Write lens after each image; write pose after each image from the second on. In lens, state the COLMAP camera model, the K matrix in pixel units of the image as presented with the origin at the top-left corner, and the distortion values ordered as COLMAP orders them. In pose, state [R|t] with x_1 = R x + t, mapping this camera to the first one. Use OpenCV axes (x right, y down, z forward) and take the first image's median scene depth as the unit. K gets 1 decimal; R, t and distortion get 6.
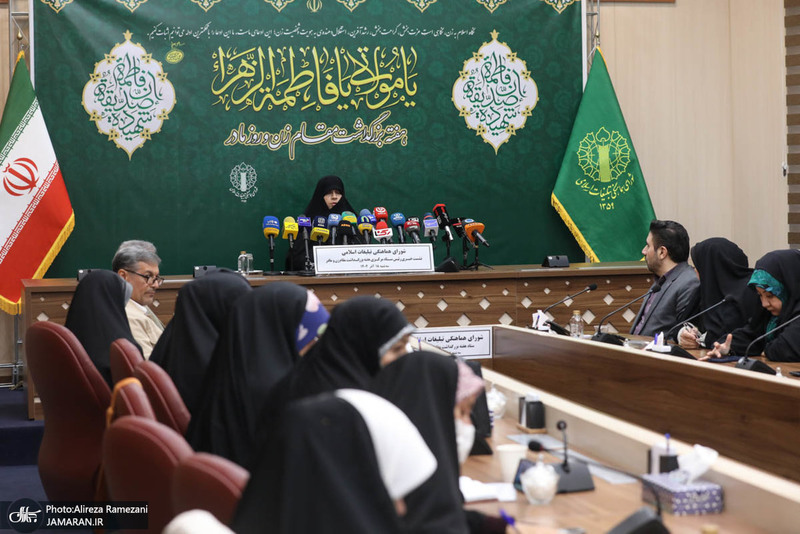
lens RADIAL K [[1889.0, 0, 399.6], [0, 1889.0, 267.4], [0, 0, 1]] dist [-0.050478, 0.000000]
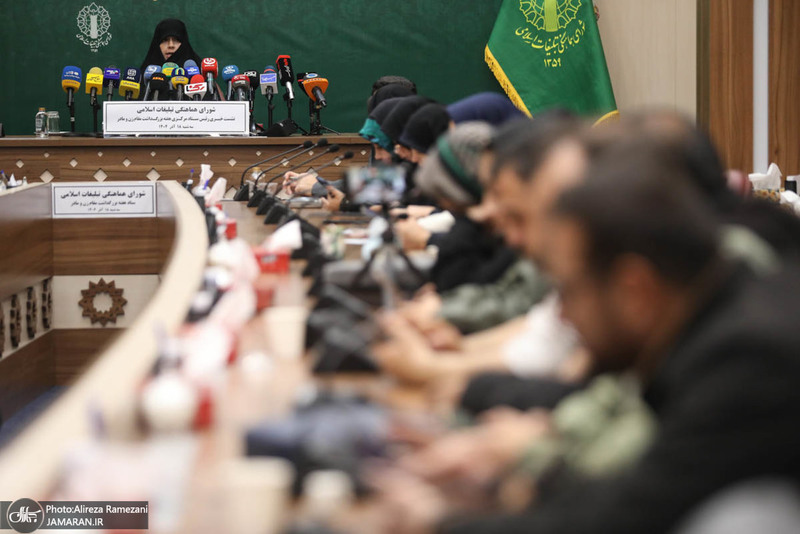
lens RADIAL K [[3225.5, 0, 400.8], [0, 3225.5, 266.2], [0, 0, 1]] dist [0.640275, 0.000000]
pose [[0.978573, 0.021637, -0.204762, 0.366796], [-0.017457, 0.999601, 0.022199, 0.026595], [0.205160, -0.018148, 0.978560, -0.379880]]
